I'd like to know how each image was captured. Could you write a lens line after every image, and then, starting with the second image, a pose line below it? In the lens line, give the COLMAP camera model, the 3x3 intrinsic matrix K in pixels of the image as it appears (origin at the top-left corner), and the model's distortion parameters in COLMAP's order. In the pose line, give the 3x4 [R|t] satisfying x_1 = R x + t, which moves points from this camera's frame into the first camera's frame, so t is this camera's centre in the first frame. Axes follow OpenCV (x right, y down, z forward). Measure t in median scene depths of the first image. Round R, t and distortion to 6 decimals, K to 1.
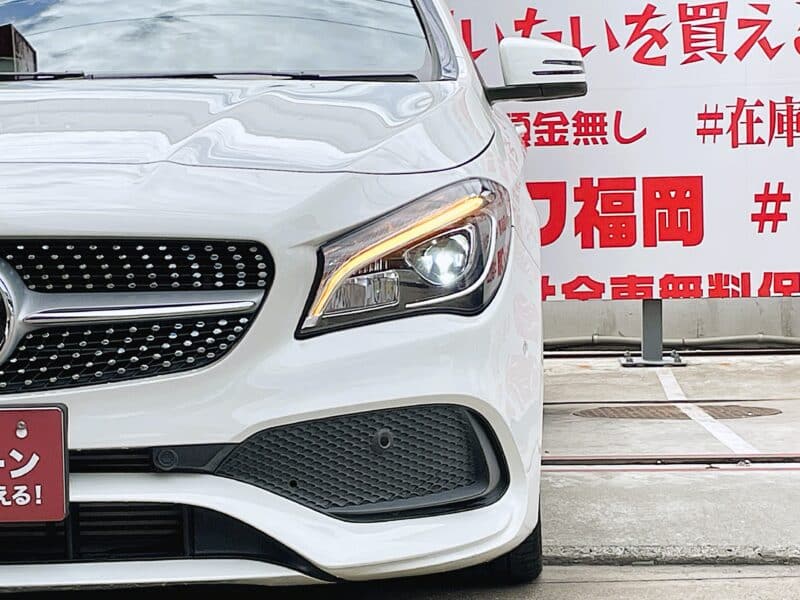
lens RADIAL K [[2327.3, 0, 404.1], [0, 2327.3, 139.2], [0, 0, 1]] dist [0.221350, -1.384981]
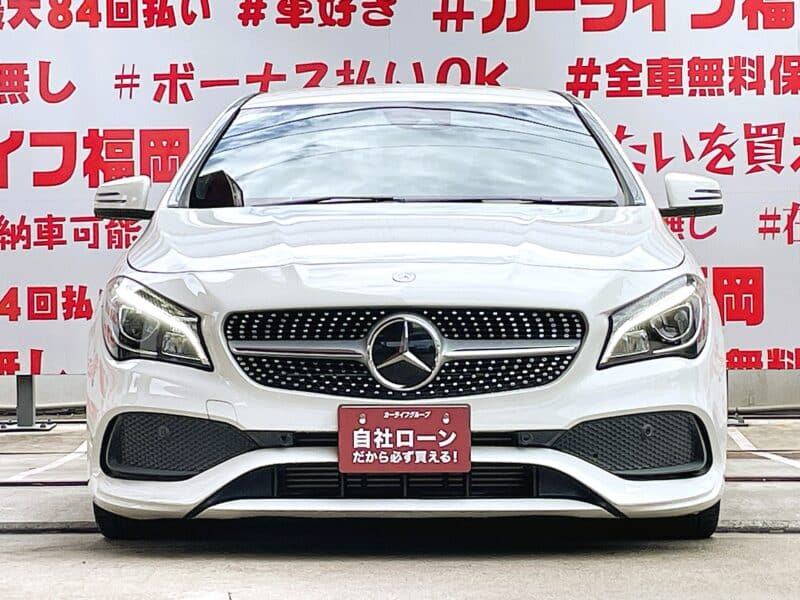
lens RADIAL K [[2327.3, 0, 404.1], [0, 2327.3, 139.2], [0, 0, 1]] dist [0.221350, -1.384981]
pose [[0.999939, 0.010598, -0.002954, -0.183887], [-0.010695, 0.999332, -0.034937, -0.020255], [0.002582, 0.034967, 0.999385, -0.696247]]
